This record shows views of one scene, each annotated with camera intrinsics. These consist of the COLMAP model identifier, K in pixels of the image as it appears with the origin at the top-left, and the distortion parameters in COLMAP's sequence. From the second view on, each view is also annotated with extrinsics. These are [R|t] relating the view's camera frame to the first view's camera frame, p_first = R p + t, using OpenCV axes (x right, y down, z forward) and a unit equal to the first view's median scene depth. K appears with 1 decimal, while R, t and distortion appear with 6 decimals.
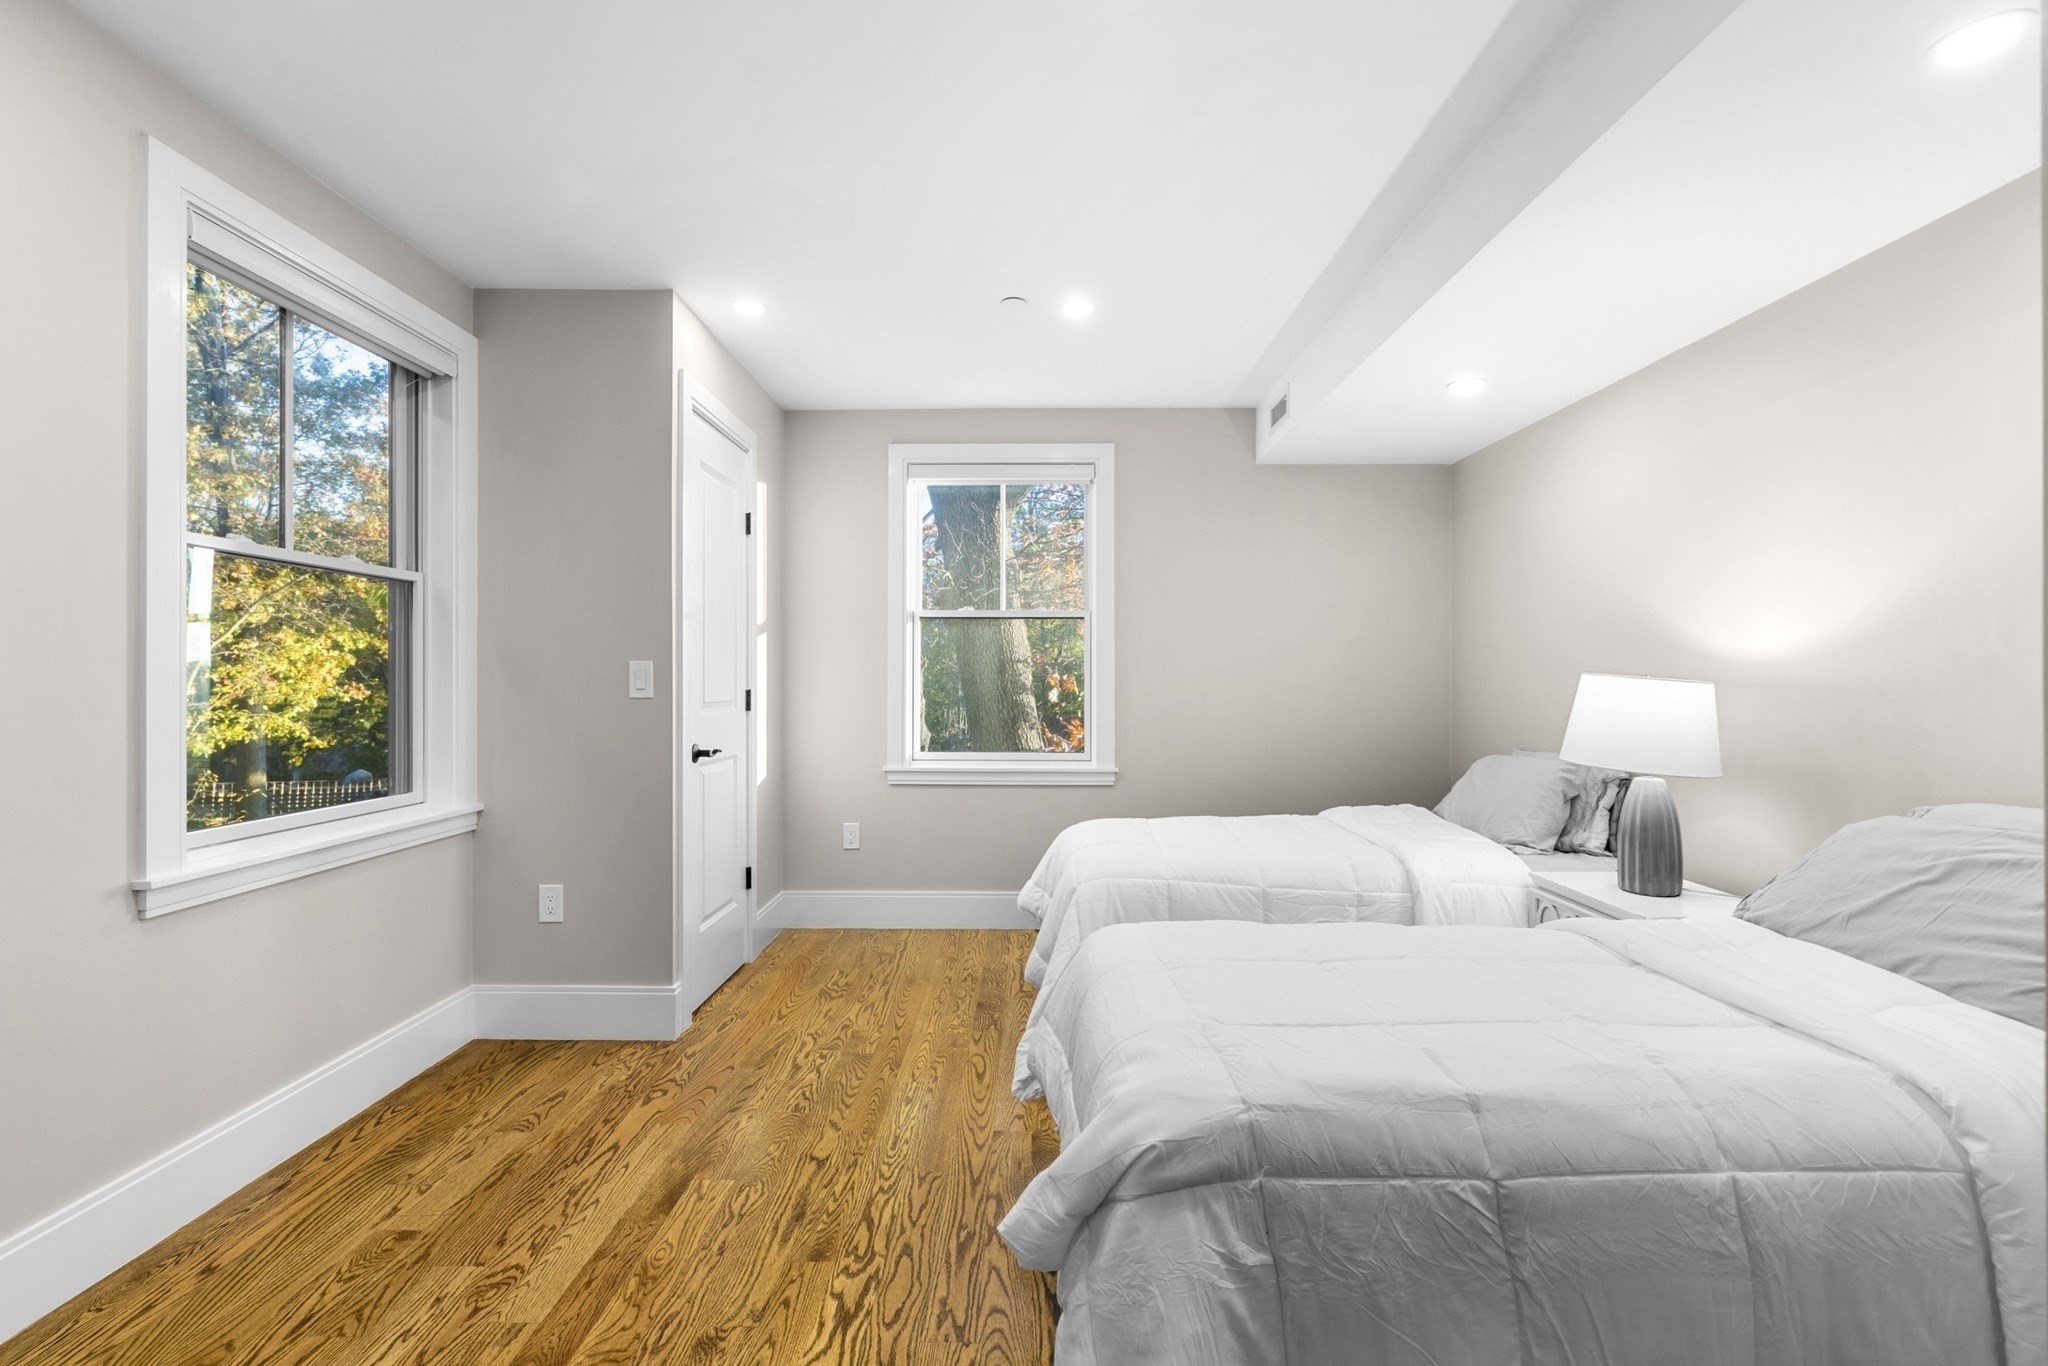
lens RADIAL K [[899.0, 0, 1024.4], [0, 899.0, 678.3], [0, 0, 1]] dist [-0.002384, 0.002127]
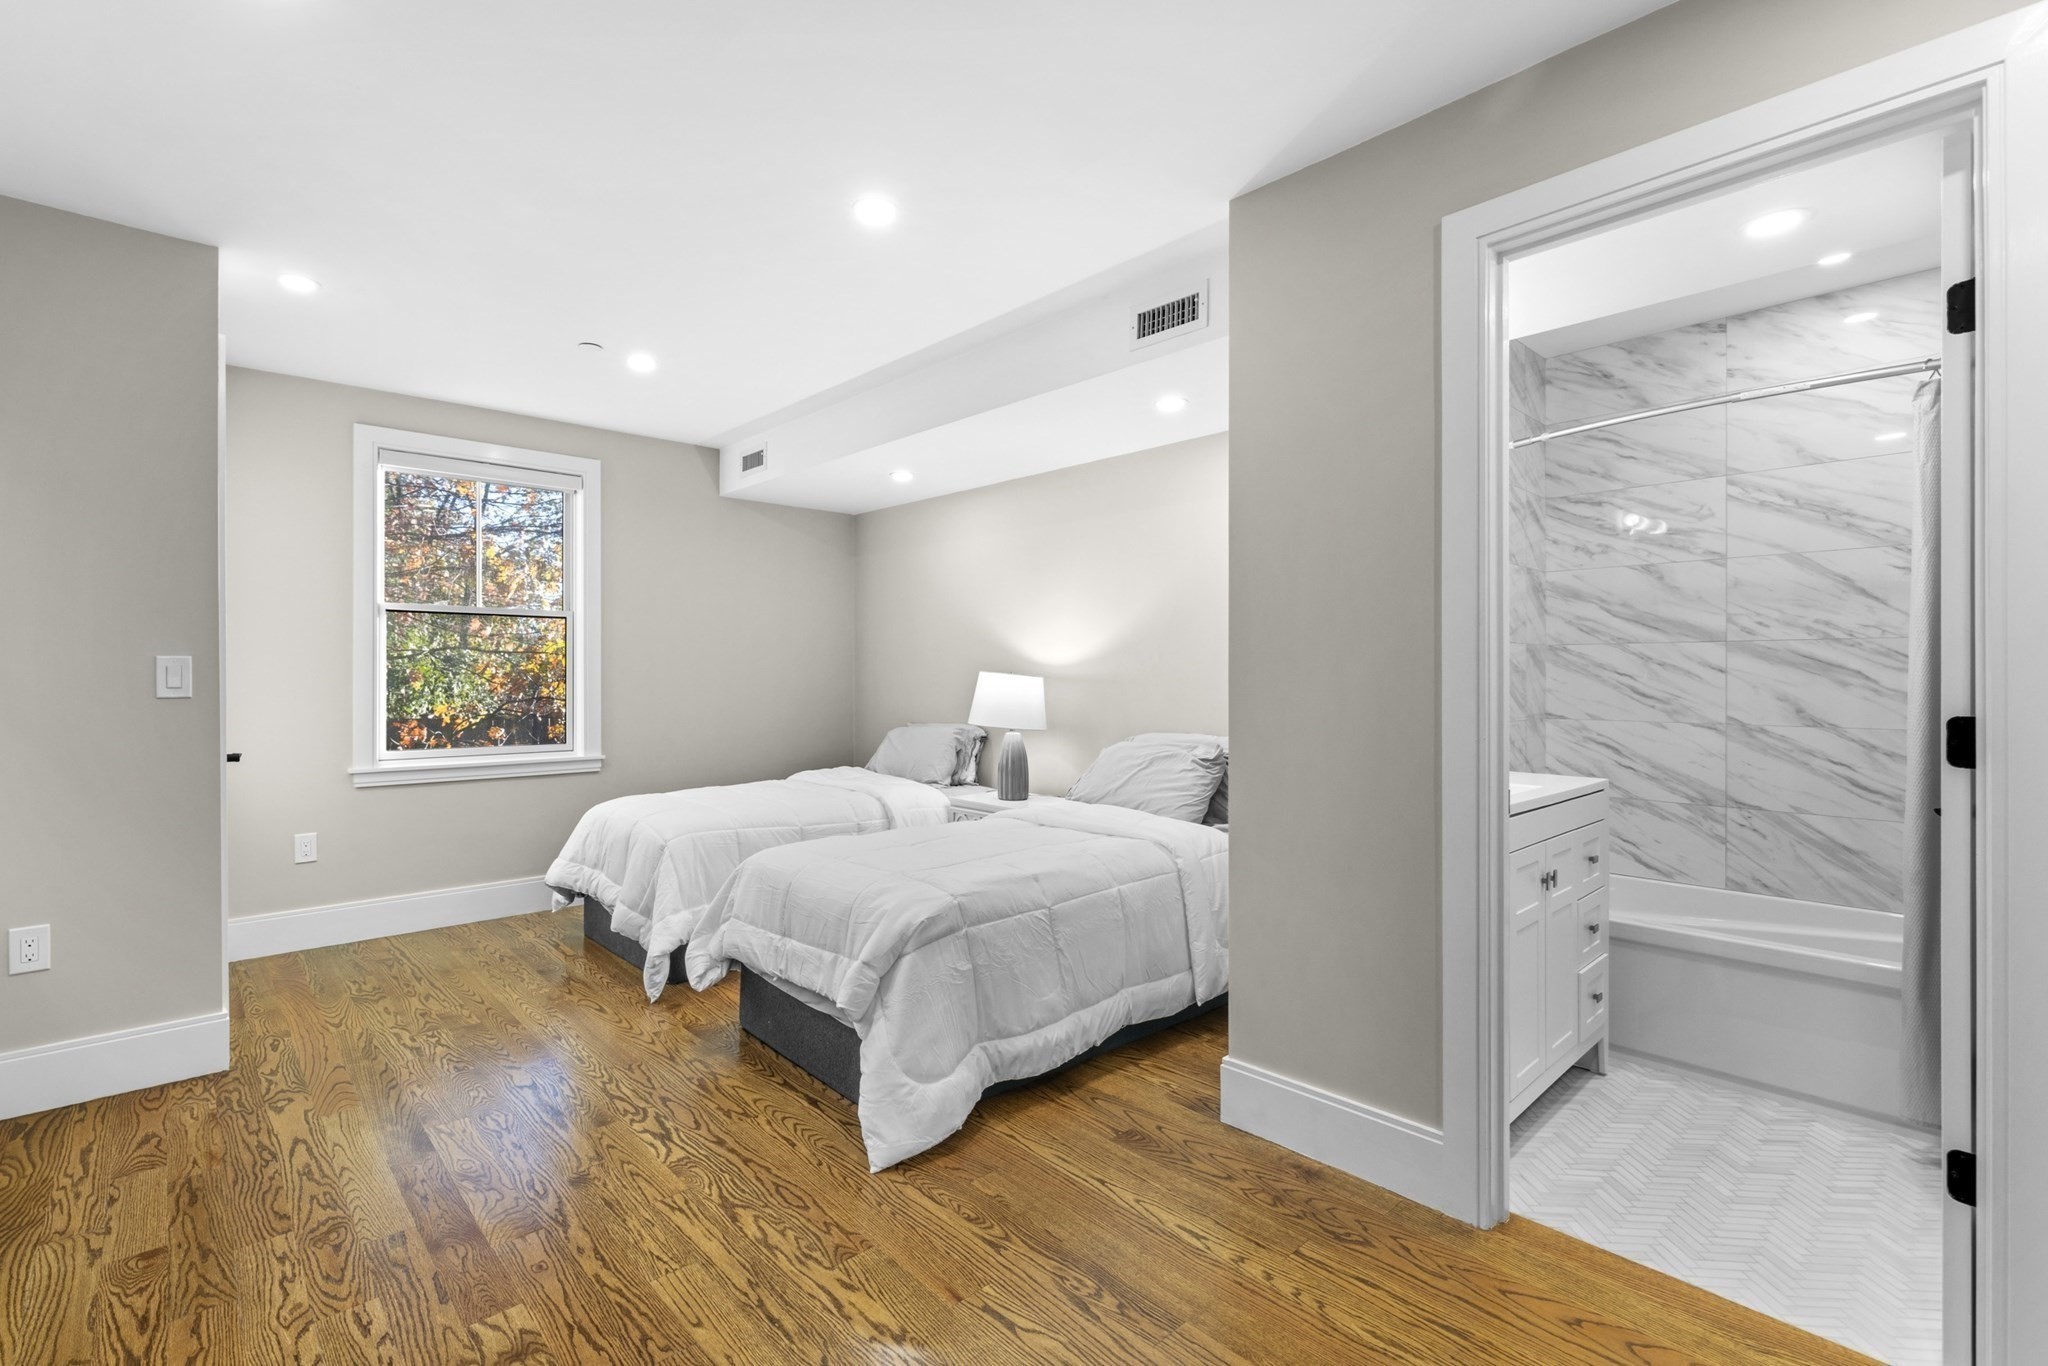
lens RADIAL K [[899.0, 0, 1013.5], [0, 899.0, 673.0], [0, 0, 1]] dist [-0.002384, 0.002127]
pose [[0.723722, 0.000094, 0.690092, -0.467573], [-0.000697, 1.000000, 0.000594, -0.003383], [-0.690092, -0.000911, 0.723722, -0.230353]]
